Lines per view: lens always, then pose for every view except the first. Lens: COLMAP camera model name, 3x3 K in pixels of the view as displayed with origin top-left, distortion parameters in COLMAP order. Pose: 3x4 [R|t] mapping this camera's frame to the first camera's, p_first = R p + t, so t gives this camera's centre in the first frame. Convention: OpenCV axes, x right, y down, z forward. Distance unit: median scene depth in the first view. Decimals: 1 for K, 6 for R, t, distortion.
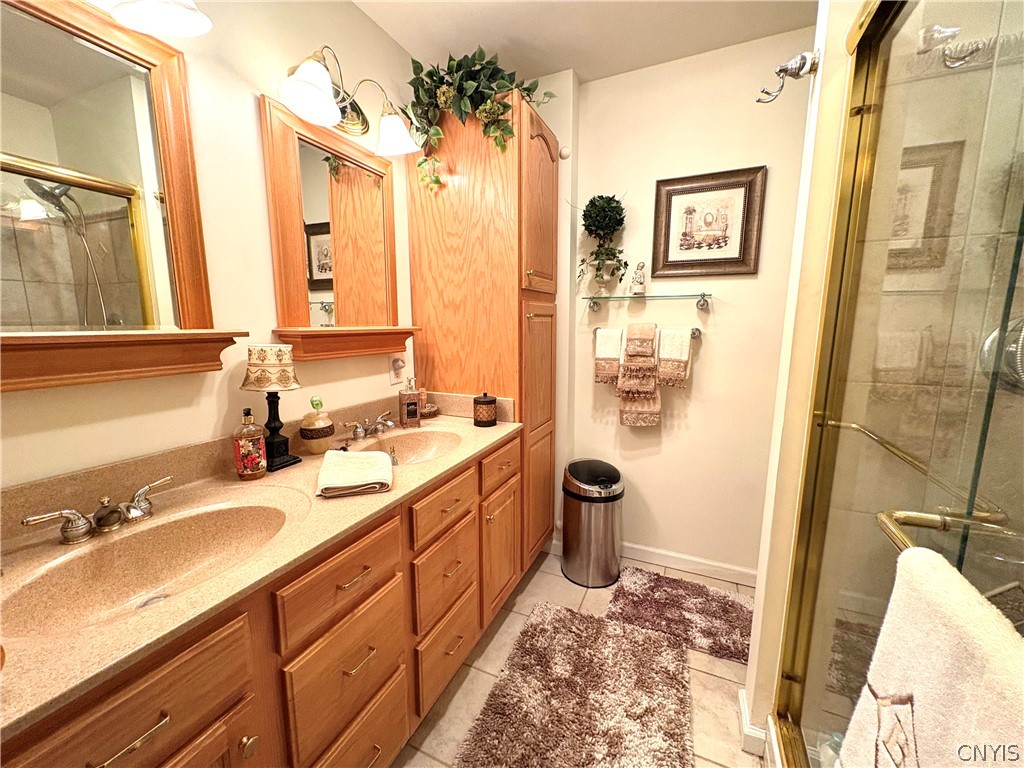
lens RADIAL K [[407.1, 0, 512.0], [0, 407.1, 384.0], [0, 0, 1]] dist [0.000023, 0.000026]
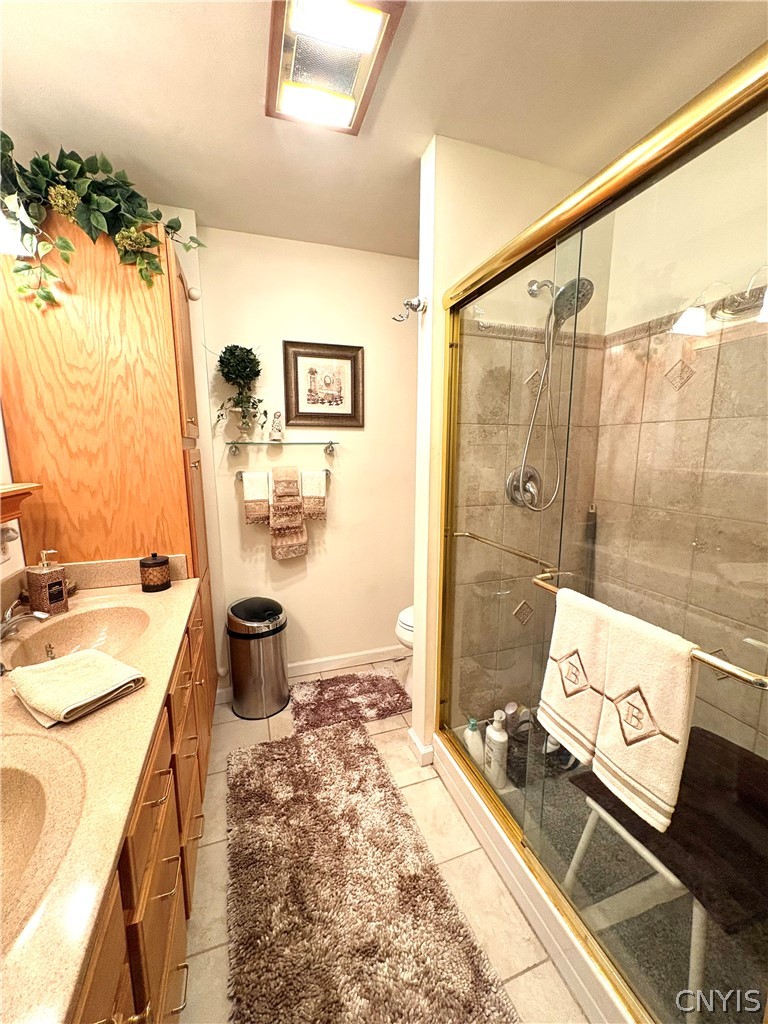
lens RADIAL K [[407.1, 0, 384.0], [0, 407.1, 512.0], [0, 0, 1]] dist [0.000023, 0.000026]
pose [[0.725344, -0.109940, 0.679551, -0.275695], [0.106147, 0.993221, 0.047387, -0.052950], [-0.680154, 0.037760, 0.732096, -0.000009]]
